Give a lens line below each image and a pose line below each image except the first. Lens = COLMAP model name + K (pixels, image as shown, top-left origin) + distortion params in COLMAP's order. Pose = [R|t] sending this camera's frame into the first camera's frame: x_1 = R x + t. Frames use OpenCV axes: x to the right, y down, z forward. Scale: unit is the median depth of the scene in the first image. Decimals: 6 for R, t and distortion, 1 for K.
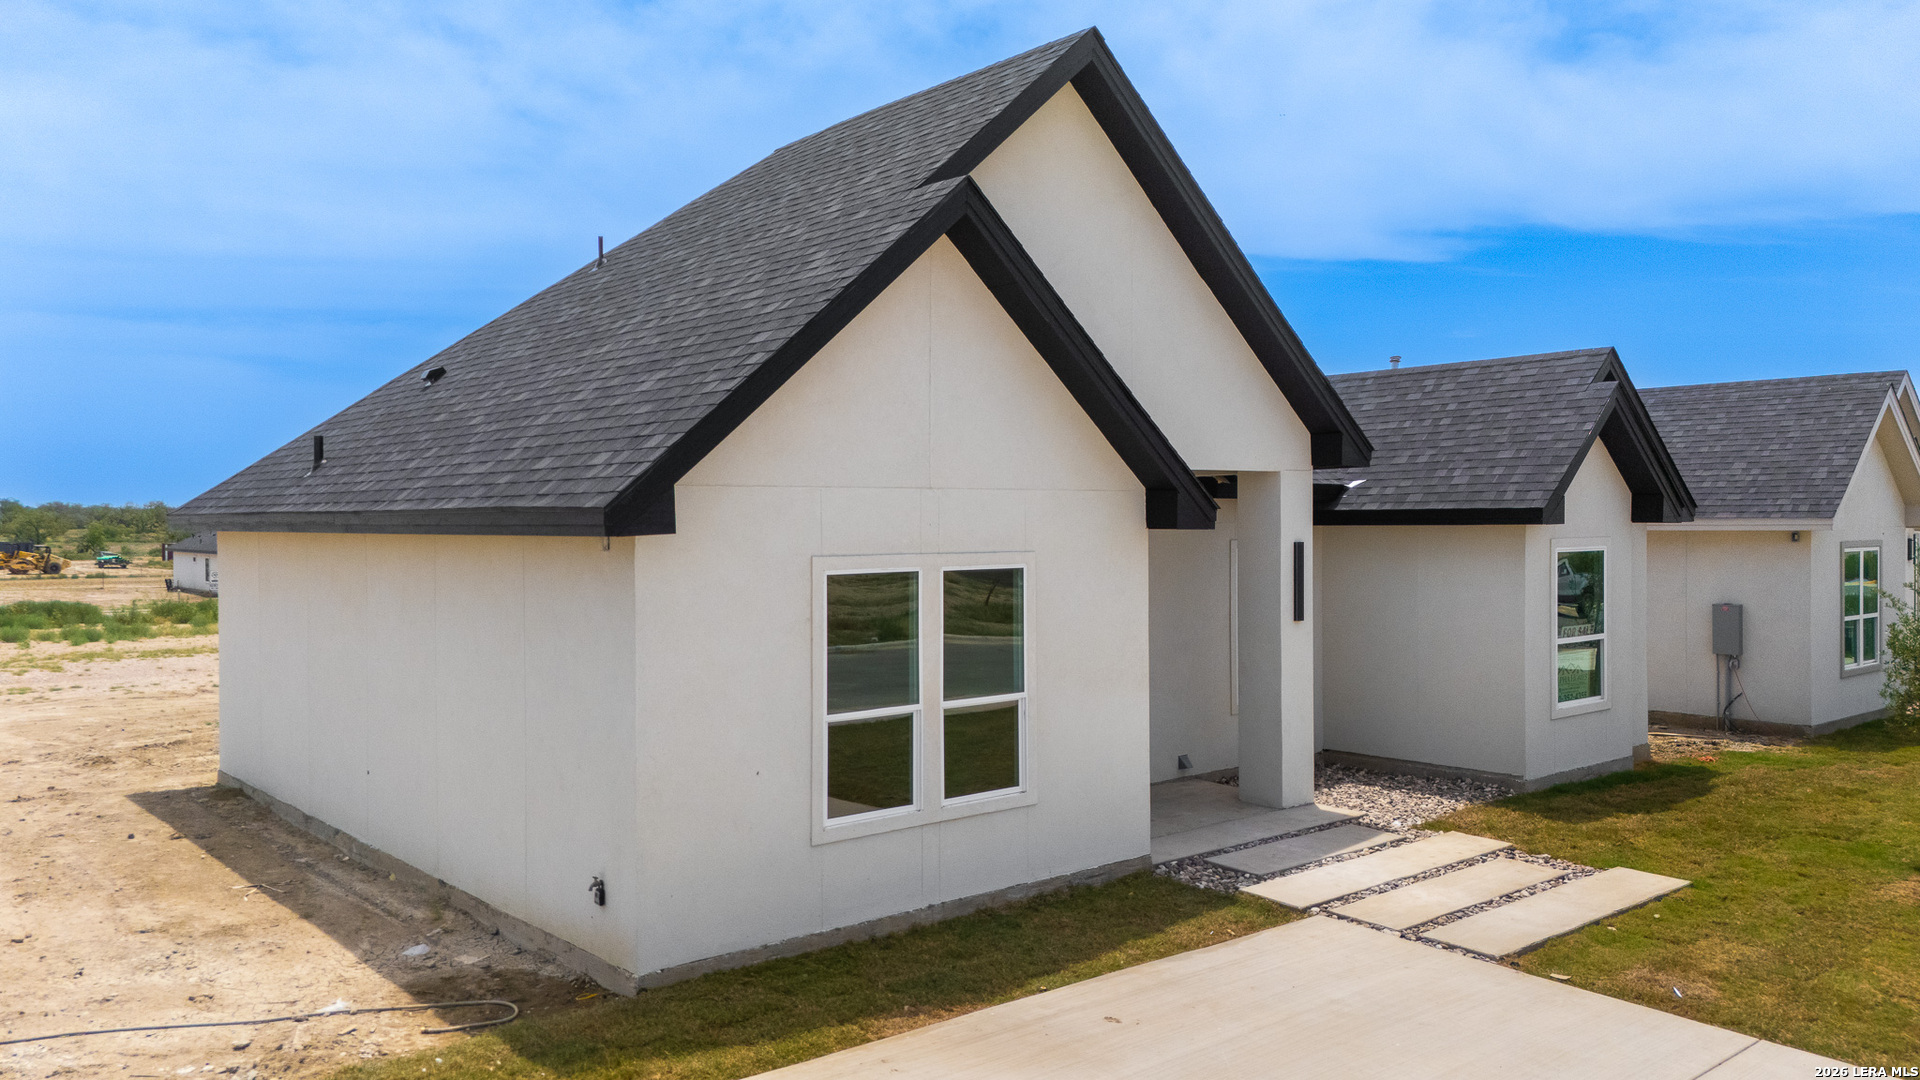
lens RADIAL K [[1414.1, 0, 927.4], [0, 1414.1, 535.9], [0, 0, 1]] dist [0.073328, -0.063911]
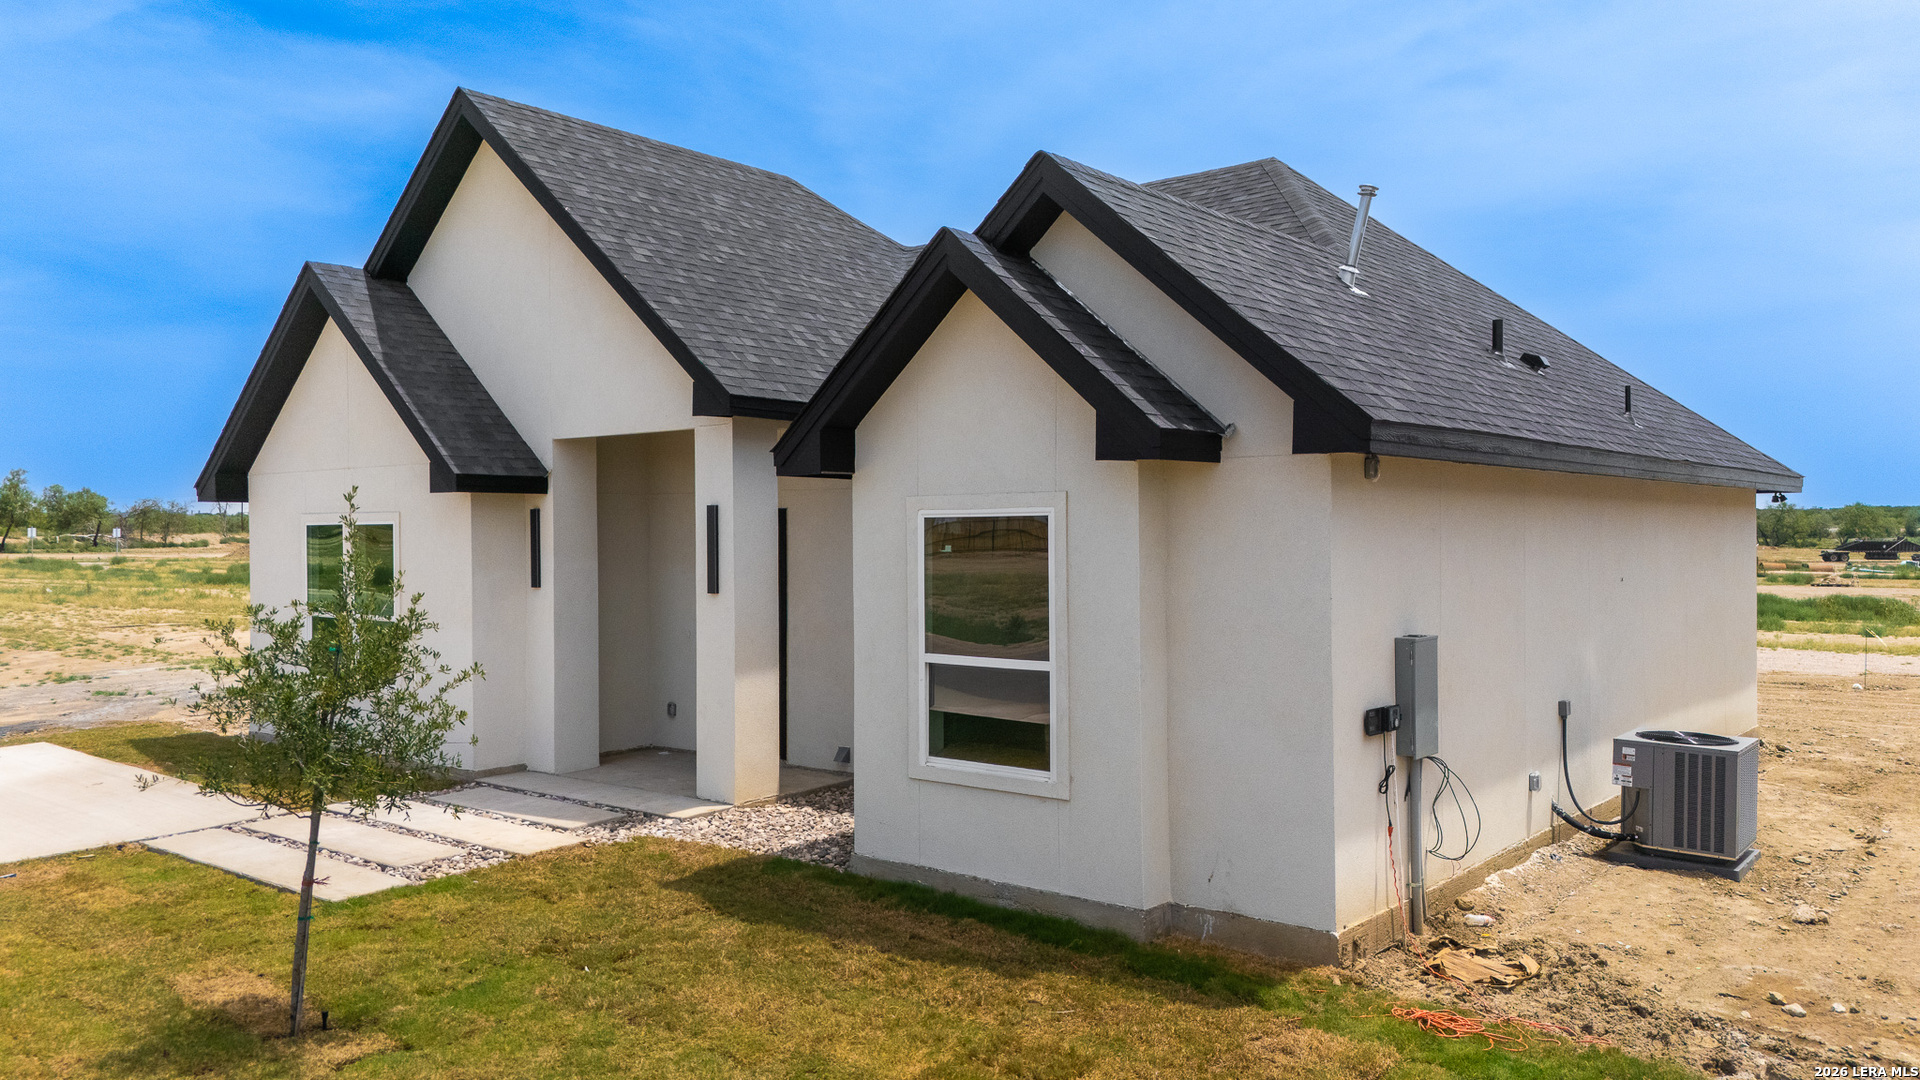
lens RADIAL K [[1413.7, 0, 951.0], [0, 1413.7, 525.1], [0, 0, 1]] dist [0.084399, -0.080418]
pose [[0.187770, -0.000758, -0.982213, 1.594311], [-0.011559, 0.999929, -0.002982, 0.023260], [0.982145, 0.011913, 0.187748, 1.339571]]
